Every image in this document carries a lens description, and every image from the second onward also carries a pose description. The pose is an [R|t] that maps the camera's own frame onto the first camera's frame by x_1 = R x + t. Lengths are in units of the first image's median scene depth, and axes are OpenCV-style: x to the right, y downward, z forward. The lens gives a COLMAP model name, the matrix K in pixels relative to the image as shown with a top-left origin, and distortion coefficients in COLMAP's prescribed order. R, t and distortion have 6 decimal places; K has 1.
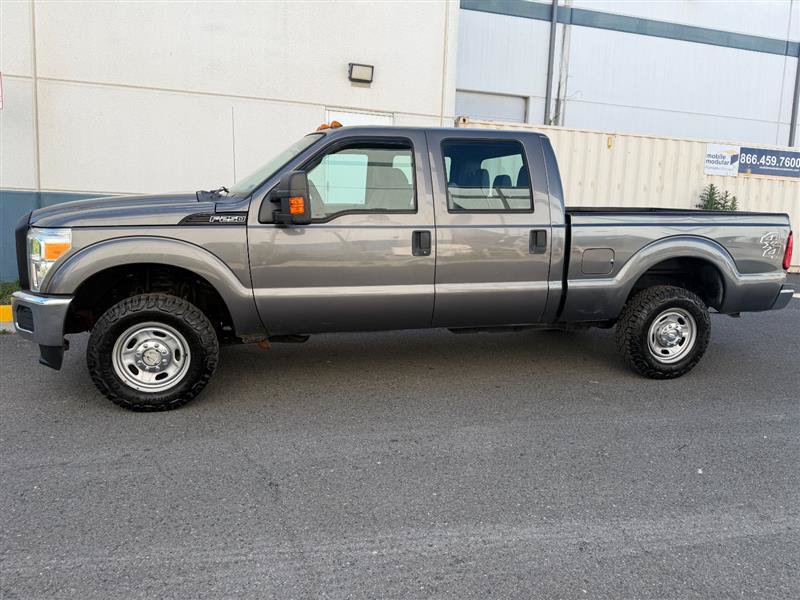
lens RADIAL K [[568.9, 0, 400.0], [0, 568.9, 300.0], [0, 0, 1]] dist [0.063169, -0.080697]
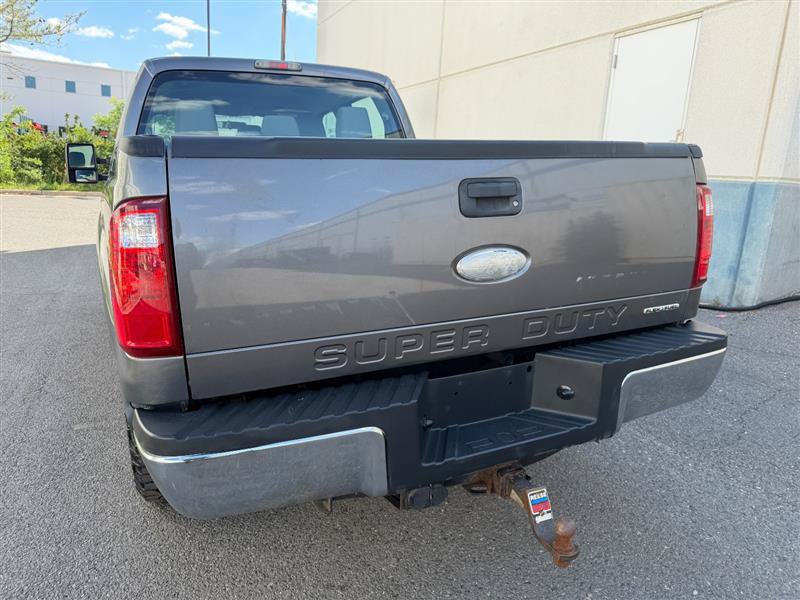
lens RADIAL K [[568.9, 0, 400.0], [0, 568.9, 300.0], [0, 0, 1]] dist [0.063169, -0.080697]
pose [[0.180086, 0.181864, -0.966693, 1.096799], [-0.162500, 0.974757, 0.153109, -0.159456], [0.970135, 0.129515, 0.205093, 1.231551]]
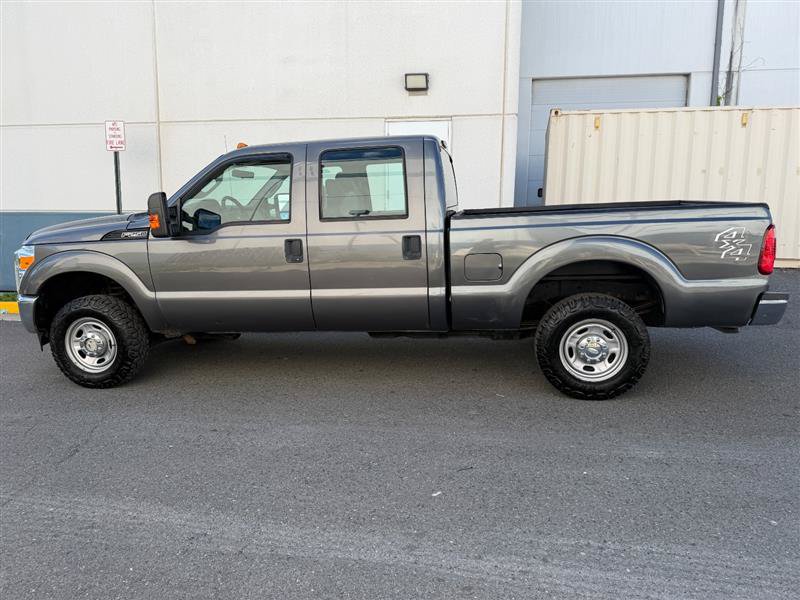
lens RADIAL K [[568.9, 0, 400.0], [0, 568.9, 300.0], [0, 0, 1]] dist [0.063169, -0.080697]
pose [[0.918485, 0.016712, -0.395102, 0.607520], [-0.017587, 0.999844, 0.001408, -0.011991], [0.395064, 0.005655, 0.918636, 0.090724]]
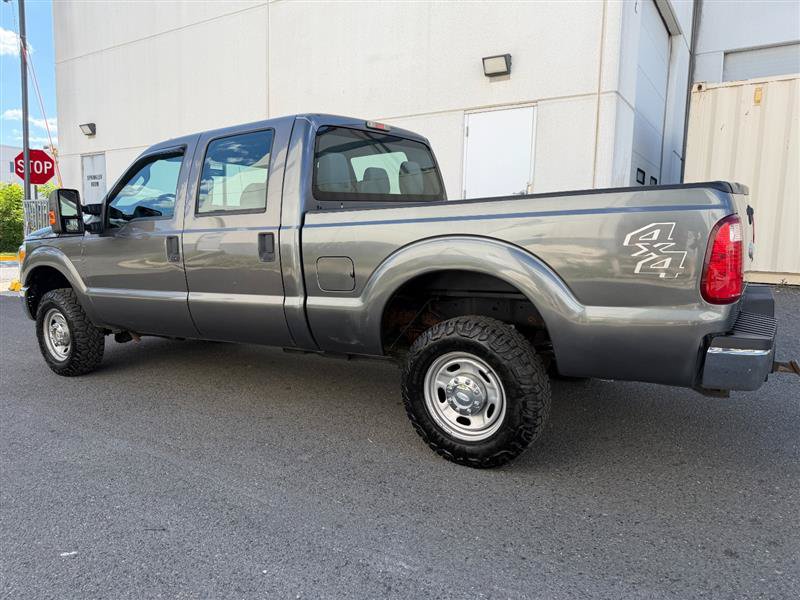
lens RADIAL K [[568.9, 0, 400.0], [0, 568.9, 300.0], [0, 0, 1]] dist [0.063169, -0.080697]
pose [[0.677060, 0.054950, -0.733874, 0.972456], [-0.078399, 0.996919, 0.002317, -0.042548], [0.731740, 0.055966, 0.679282, 0.581813]]
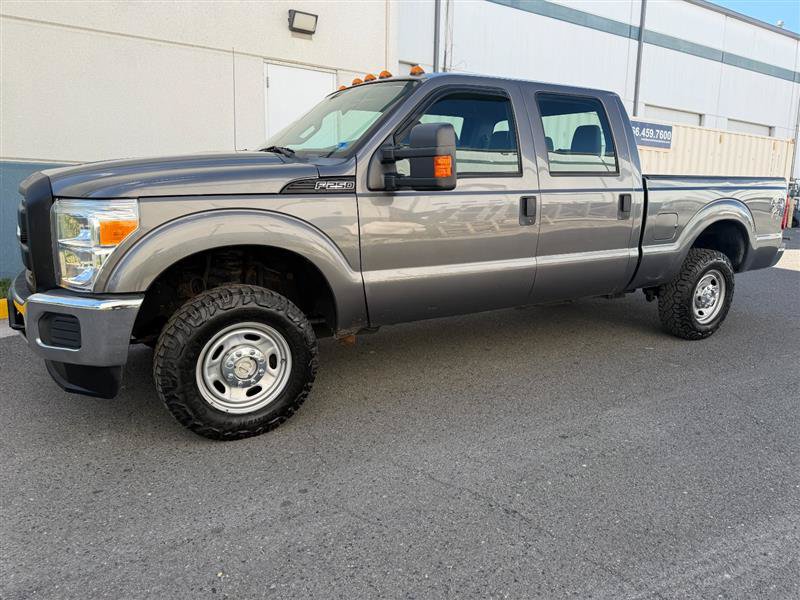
lens RADIAL K [[565.1, 0, 396.6], [0, 565.1, 299.6], [0, 0, 1]] dist [0.088642, -0.147591]
pose [[0.958124, -0.064955, 0.278891, -0.389594], [0.052123, 0.997223, 0.053189, -0.018645], [-0.281571, -0.036425, 0.958849, 0.191540]]
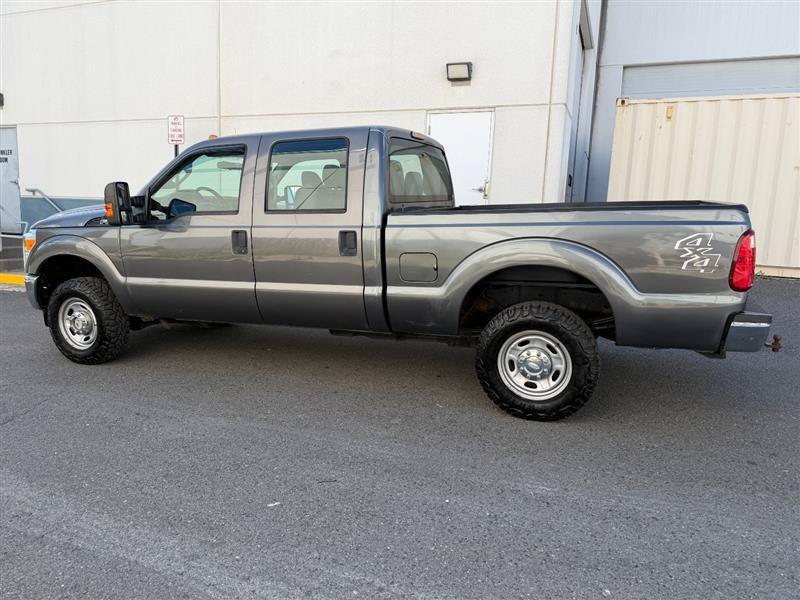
lens RADIAL K [[566.8, 0, 401.5], [0, 566.8, 301.2], [0, 0, 1]] dist [0.075875, -0.102411]
pose [[0.815564, 0.070772, -0.574323, 0.852291], [-0.071439, 0.997215, 0.021438, -0.032555], [0.574240, 0.023545, 0.818348, 0.284605]]
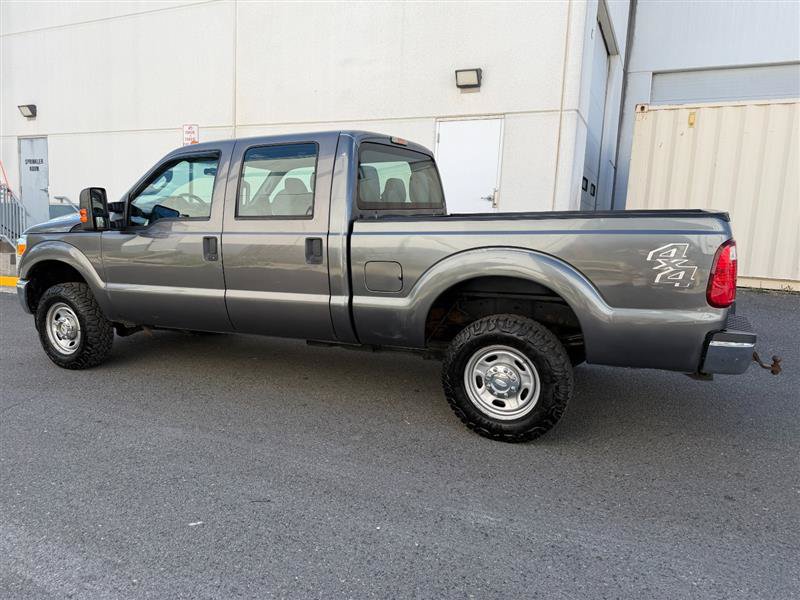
lens RADIAL K [[566.8, 0, 401.5], [0, 566.8, 301.2], [0, 0, 1]] dist [0.075875, -0.102411]
pose [[0.772986, 0.073376, -0.630165, 0.919532], [-0.087163, 0.996153, 0.009073, -0.041745], [0.628407, 0.047914, 0.776408, 0.385544]]
